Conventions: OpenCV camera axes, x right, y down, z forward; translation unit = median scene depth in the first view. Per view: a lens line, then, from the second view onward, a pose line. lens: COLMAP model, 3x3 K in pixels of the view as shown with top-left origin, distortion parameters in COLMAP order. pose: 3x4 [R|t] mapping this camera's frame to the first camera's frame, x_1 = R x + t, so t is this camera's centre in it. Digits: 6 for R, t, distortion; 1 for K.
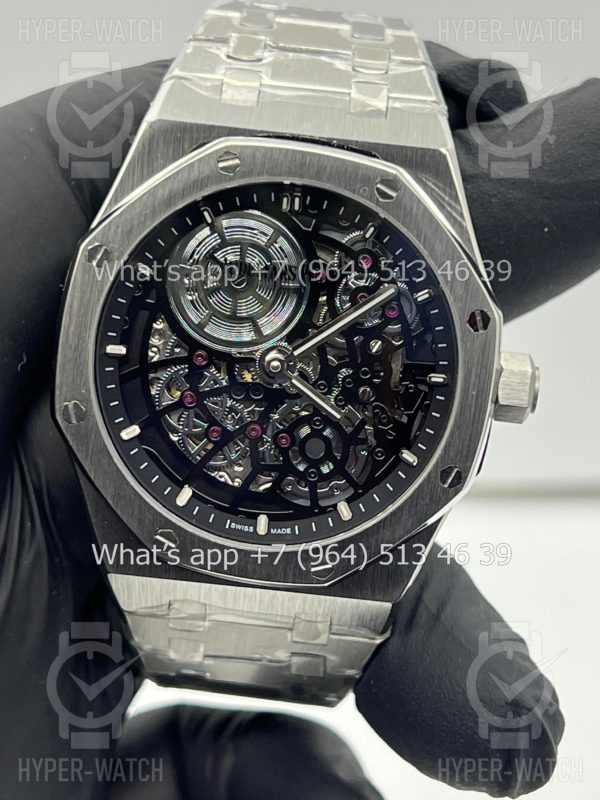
lens RADIAL K [[1913.7, 0, 296.4], [0, 1913.7, 405.6], [0, 0, 1]] dist [0.181326, 0.000000]
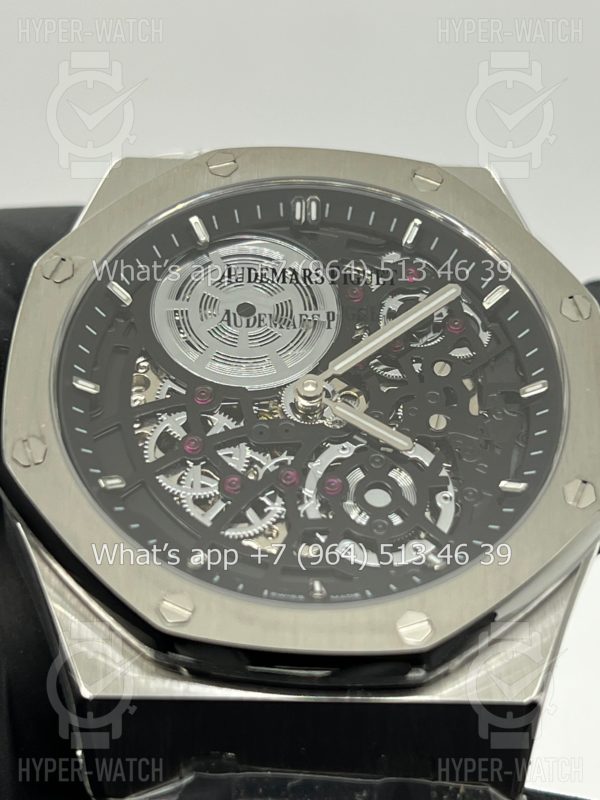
lens RADIAL K [[1913.7, 0, 299.7], [0, 1913.7, 397.6], [0, 0, 1]] dist [0.181326, 0.000000]
pose [[0.992303, -0.062614, 0.106835, -0.091212], [0.113876, 0.800334, -0.588641, 0.402711], [-0.048646, 0.596276, 0.801304, 0.421694]]
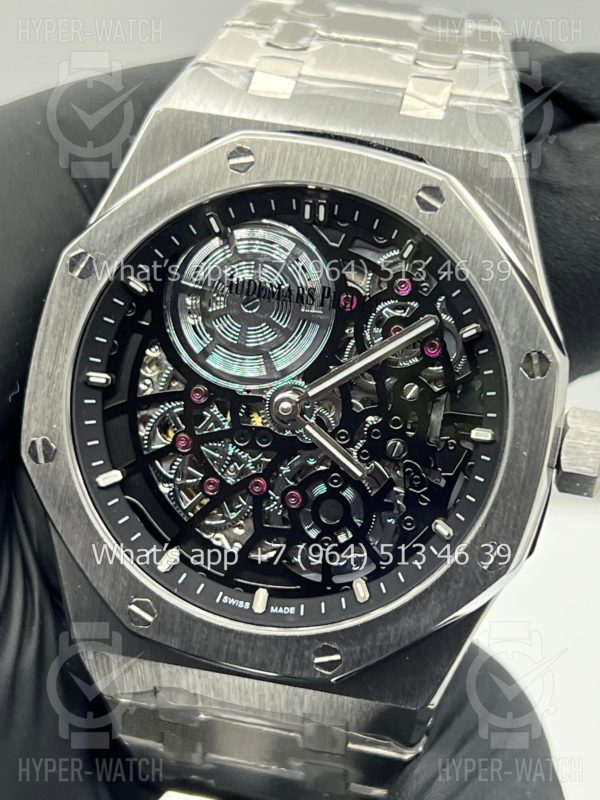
lens RADIAL K [[1913.7, 0, 293.8], [0, 1913.7, 397.5], [0, 0, 1]] dist [0.181326, 0.000000]
pose [[0.989847, 0.051798, -0.132363, 0.100322], [-0.059359, 0.996784, -0.053829, 0.018788], [0.129149, 0.061140, 0.989739, 0.184104]]
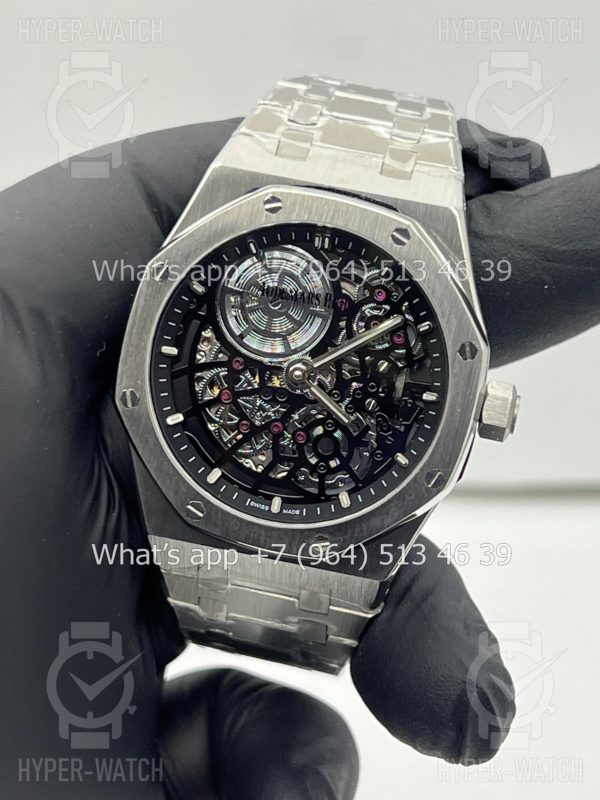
lens RADIAL K [[1913.7, 0, 301.2], [0, 1913.7, 402.3], [0, 0, 1]] dist [0.181326, 0.000000]
pose [[0.992353, 0.085694, -0.088839, 0.099305], [-0.088994, 0.995456, -0.033877, 0.037209], [0.085532, 0.041524, 0.995470, -0.202255]]
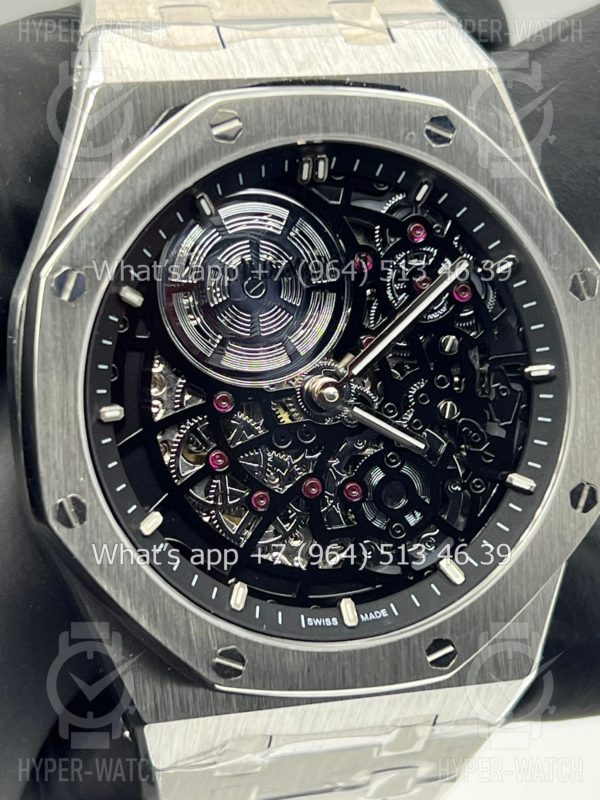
lens RADIAL K [[1913.7, 0, 296.7], [0, 1913.7, 393.3], [0, 0, 1]] dist [0.181326, 0.000000]
pose [[0.953882, -0.180739, 0.239673, -0.196006], [0.184355, 0.982832, 0.007441, -0.028519], [-0.236903, 0.037087, 0.970825, 0.294154]]
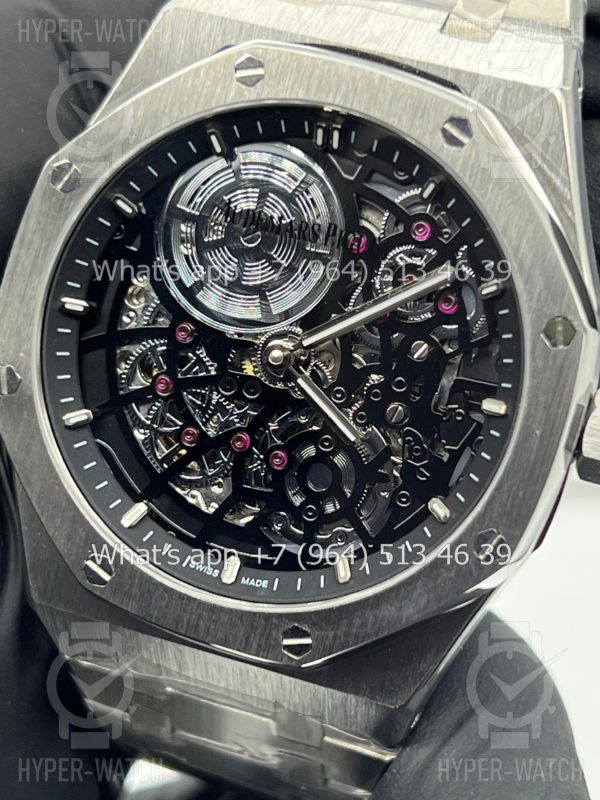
lens RADIAL K [[1913.7, 0, 298.5], [0, 1913.7, 401.7], [0, 0, 1]] dist [0.181326, 0.000000]
pose [[0.965908, 0.143089, -0.215748, 0.155697], [-0.150269, 0.988496, -0.017166, 0.007513], [0.210809, 0.049001, 0.976298, 0.287365]]
